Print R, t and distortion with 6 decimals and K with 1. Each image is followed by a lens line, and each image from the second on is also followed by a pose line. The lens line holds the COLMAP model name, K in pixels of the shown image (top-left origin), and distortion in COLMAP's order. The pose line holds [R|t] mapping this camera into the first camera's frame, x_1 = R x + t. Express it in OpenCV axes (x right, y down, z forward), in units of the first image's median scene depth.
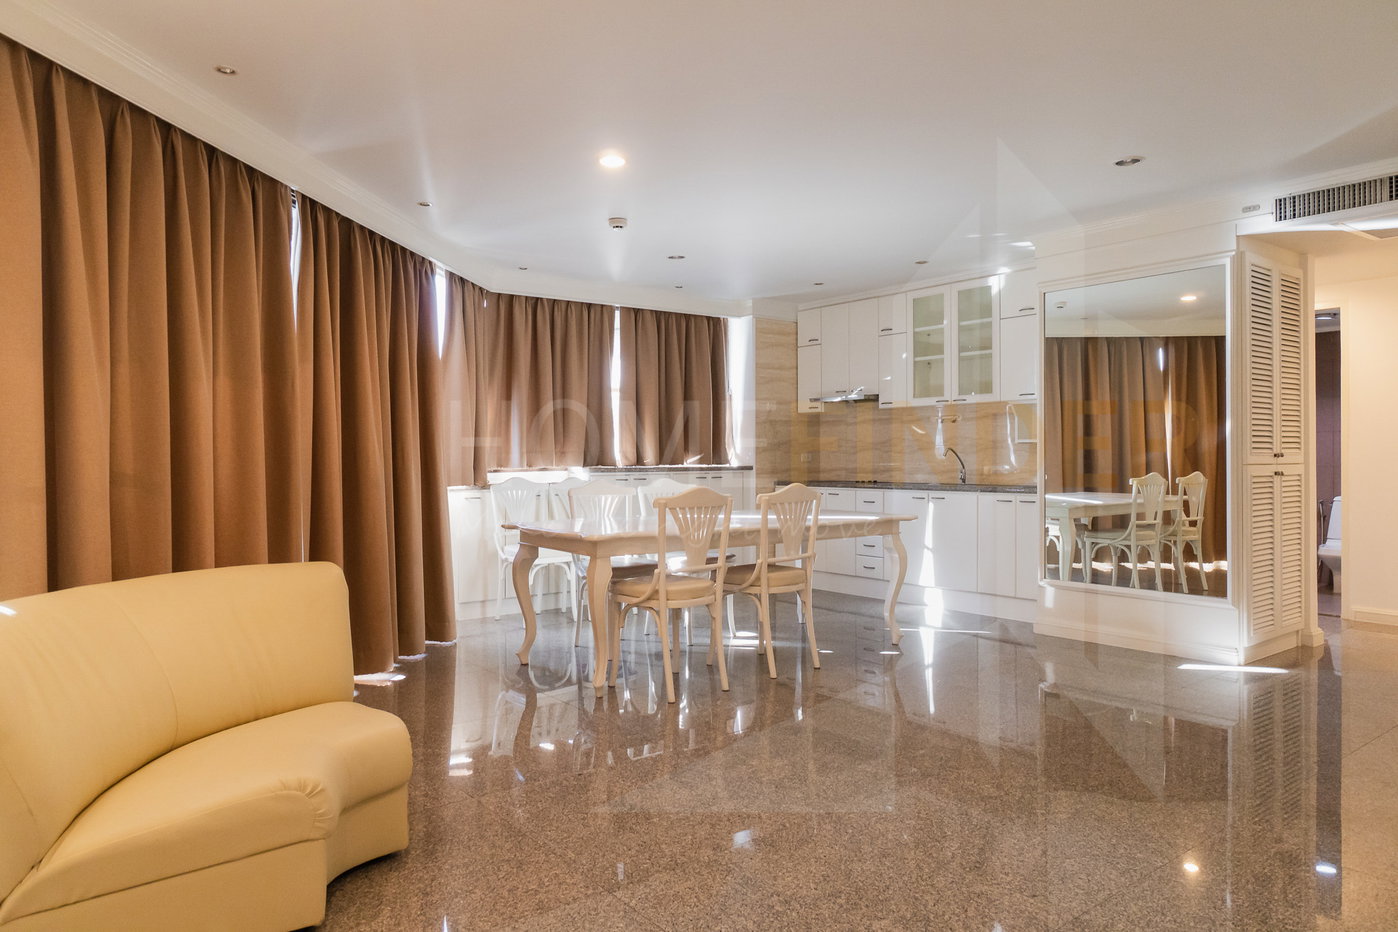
lens RADIAL K [[880.9, 0, 699.0], [0, 880.9, 466.0], [0, 0, 1]] dist [-0.001481, 0.002156]
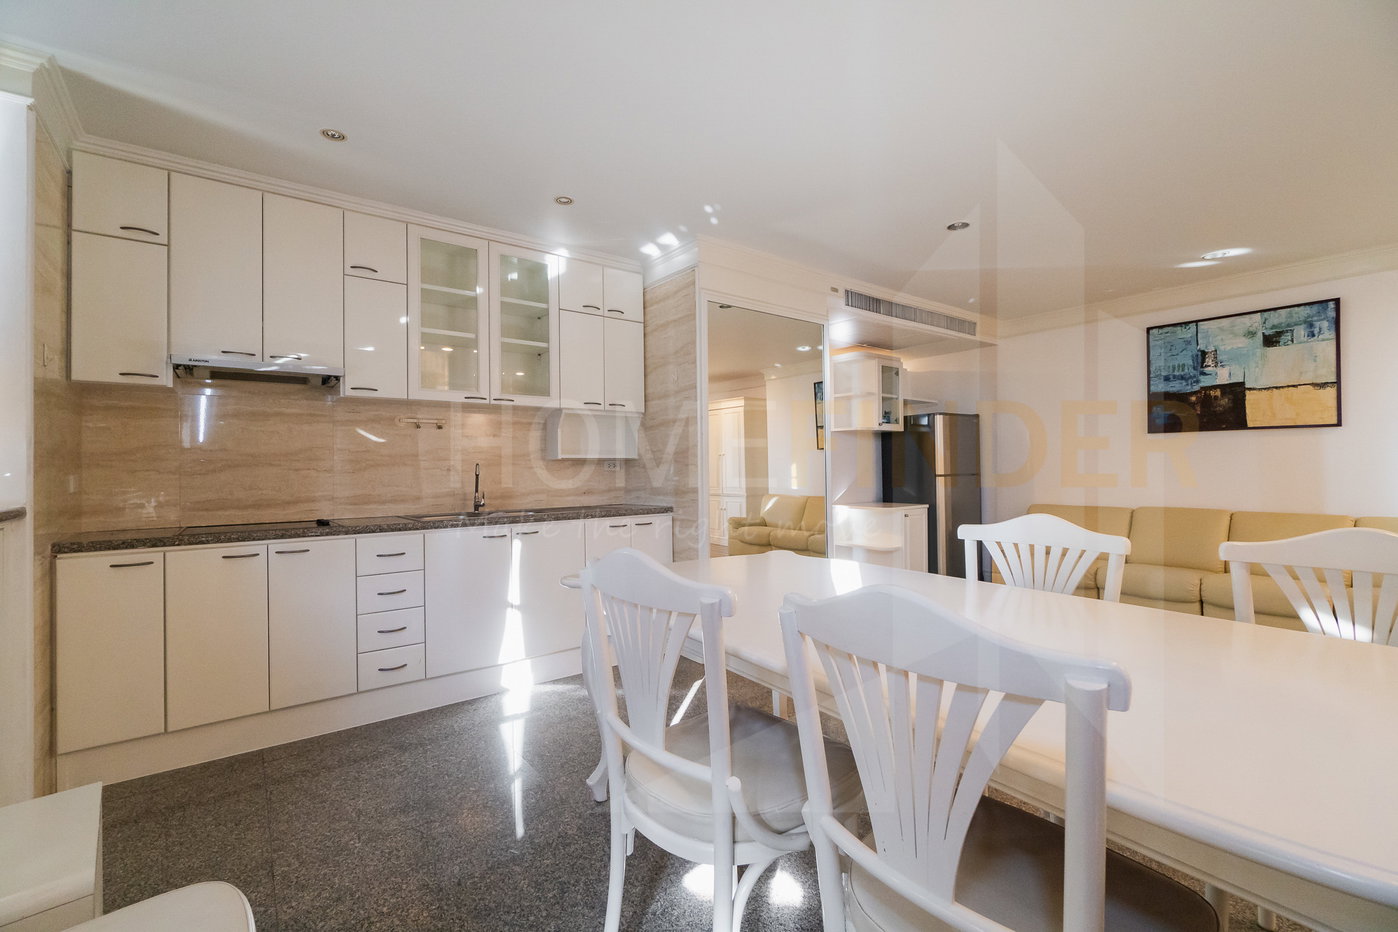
lens RADIAL K [[601.2, 0, 699.0], [0, 601.2, 466.0], [0, 0, 1]] dist [-0.002282, -0.000339]
pose [[0.021294, 0.004330, 0.999764, -0.283572], [0.019110, 0.999806, -0.004738, -0.017503], [-0.999591, 0.019206, 0.021208, 1.092361]]
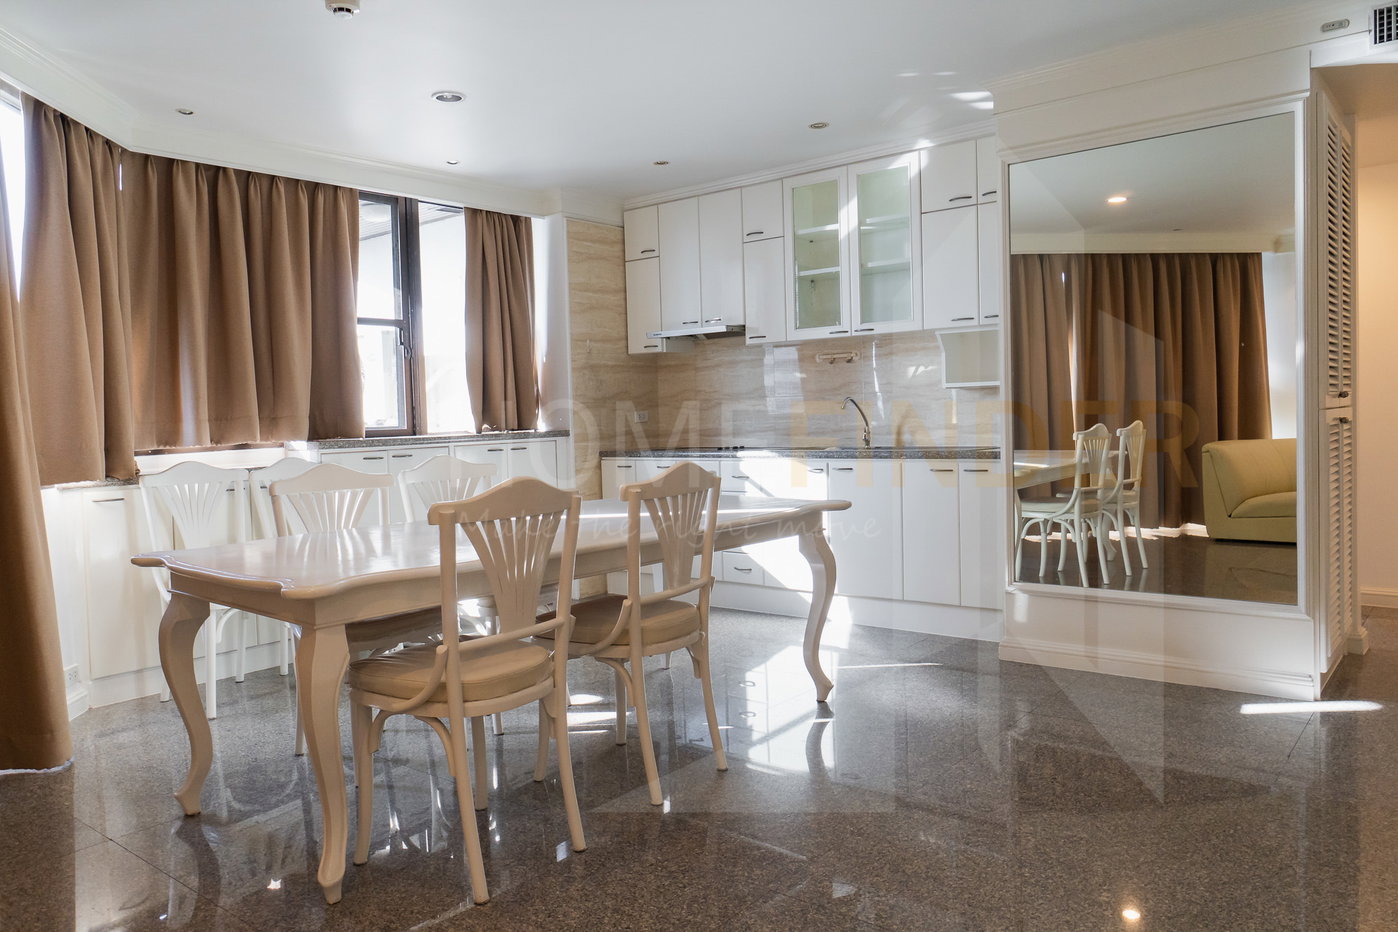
lens RADIAL K [[1003.6, 0, 699.0], [0, 1003.6, 466.0], [0, 0, 1]] dist [-0.007998, -0.002008]
pose [[0.975792, -0.037039, 0.215543, -0.017844], [0.028742, 0.998725, 0.041501, -0.003046], [-0.216805, -0.034301, 0.975612, 0.306781]]
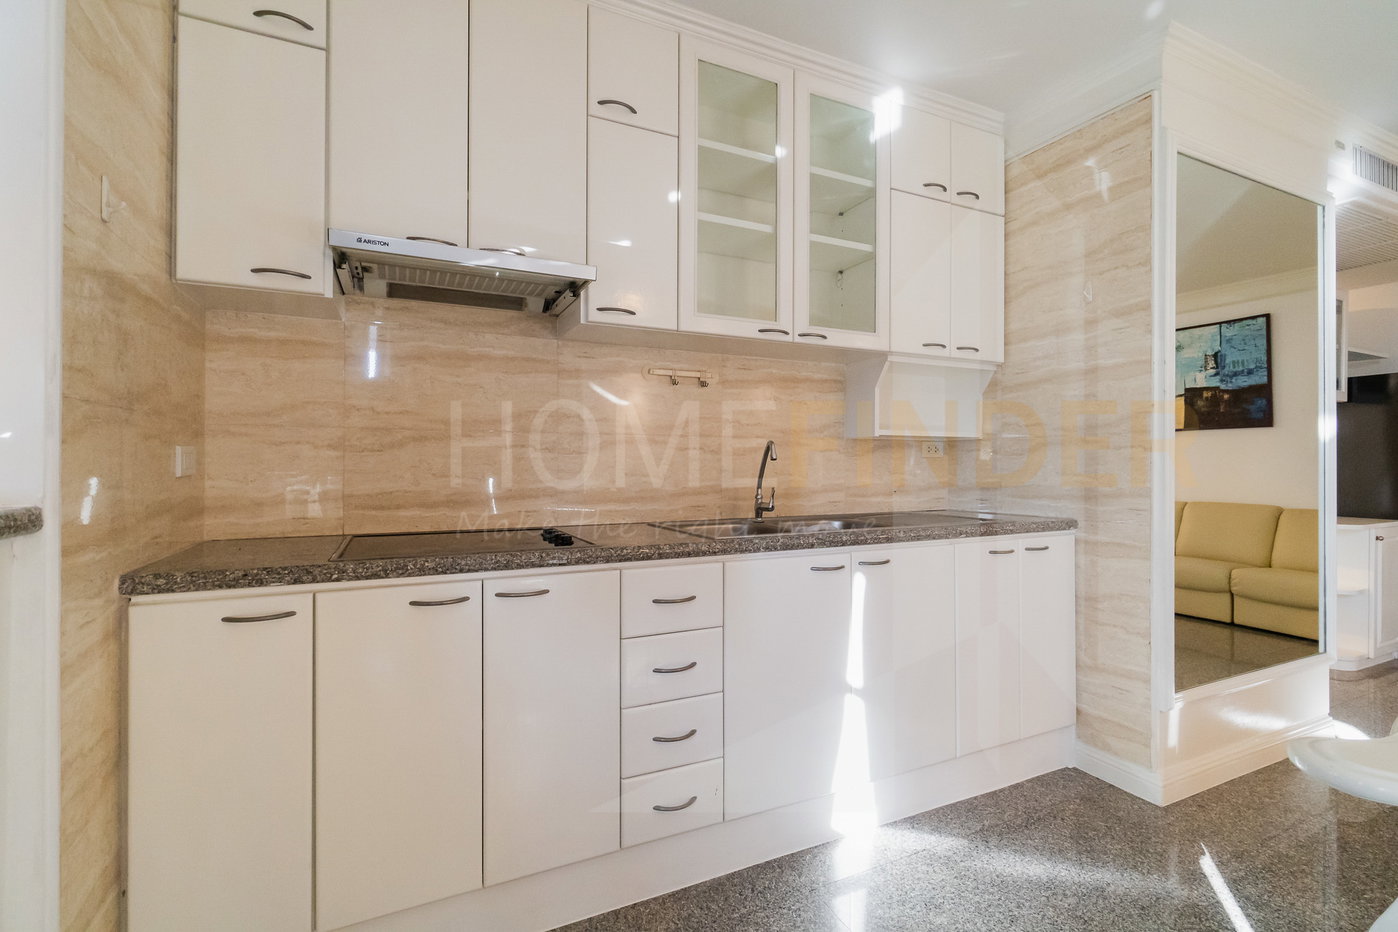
lens RADIAL K [[621.4, 0, 699.0], [0, 621.4, 466.0], [0, 0, 1]] dist [0.000388, 0.000085]
pose [[0.224175, -0.004215, 0.974540, -0.038674], [0.005489, 0.999980, 0.003063, -0.012562], [-0.974533, 0.004663, 0.224194, 1.307807]]
